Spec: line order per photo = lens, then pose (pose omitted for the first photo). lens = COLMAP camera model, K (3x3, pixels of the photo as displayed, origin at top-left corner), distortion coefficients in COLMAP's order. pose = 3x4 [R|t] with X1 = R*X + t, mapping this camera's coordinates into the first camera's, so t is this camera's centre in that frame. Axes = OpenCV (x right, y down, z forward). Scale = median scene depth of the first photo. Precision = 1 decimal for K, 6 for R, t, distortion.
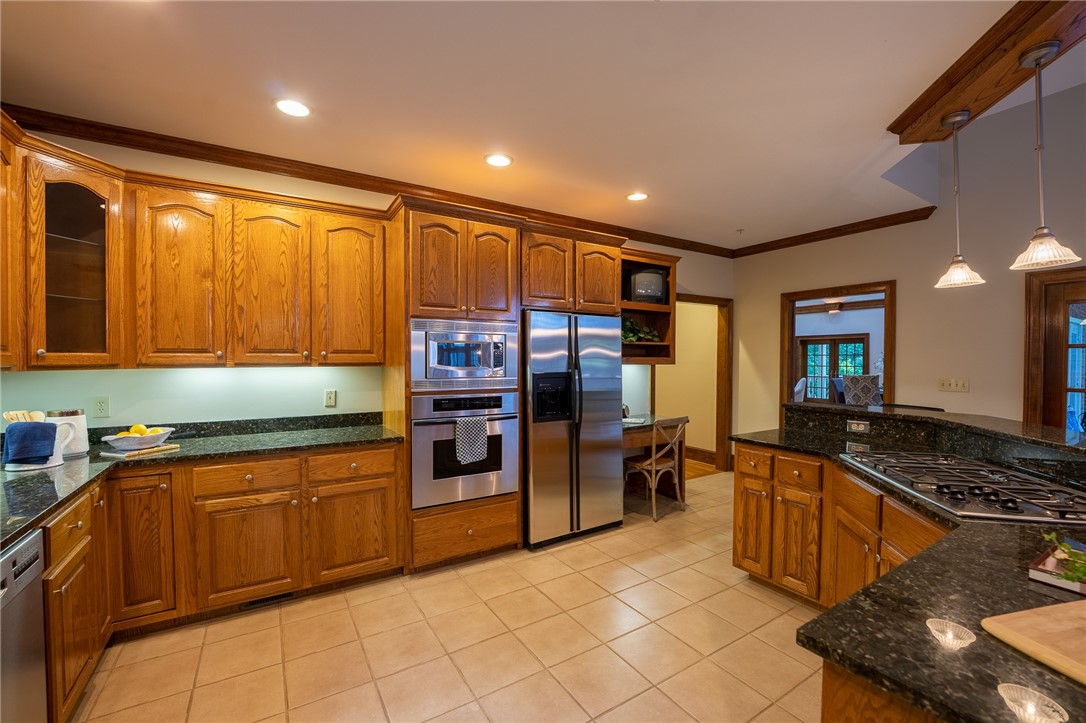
lens RADIAL K [[444.9, 0, 540.6], [0, 444.9, 365.6], [0, 0, 1]] dist [-0.017100, -0.000258]
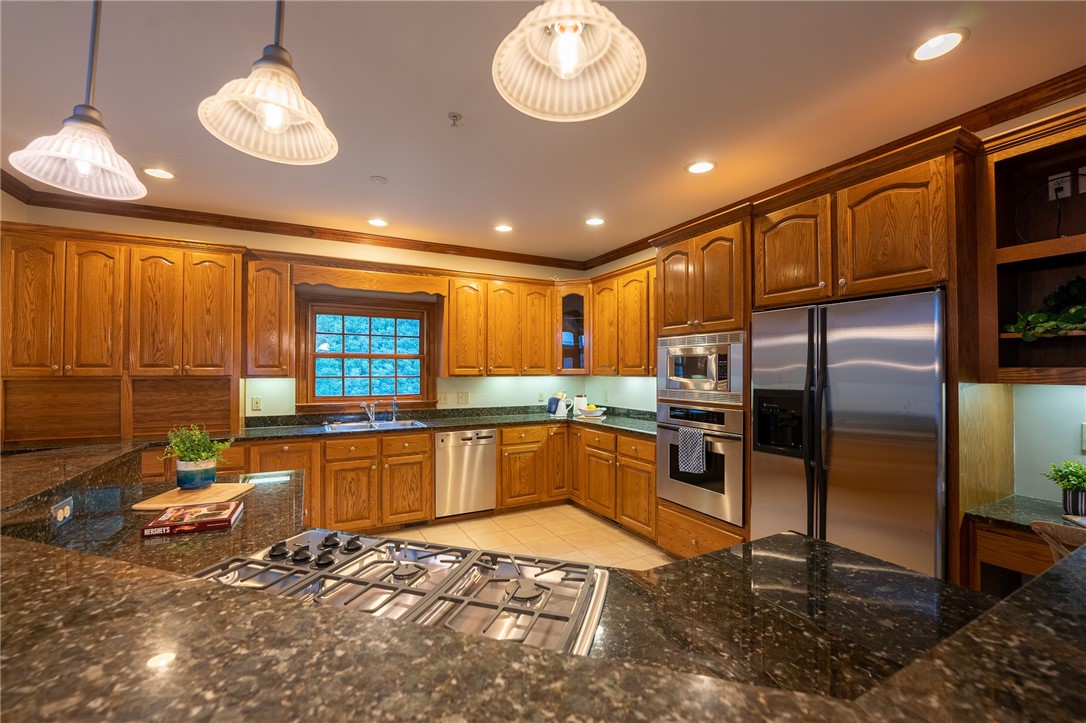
lens RADIAL K [[444.9, 0, 542.0], [0, 444.9, 363.3], [0, 0, 1]] dist [-0.017100, -0.000258]
pose [[-0.066274, -0.016895, -0.997658, 0.886345], [-0.013032, 0.999786, -0.016066, -0.013510], [0.997716, 0.011937, -0.066480, 0.721072]]
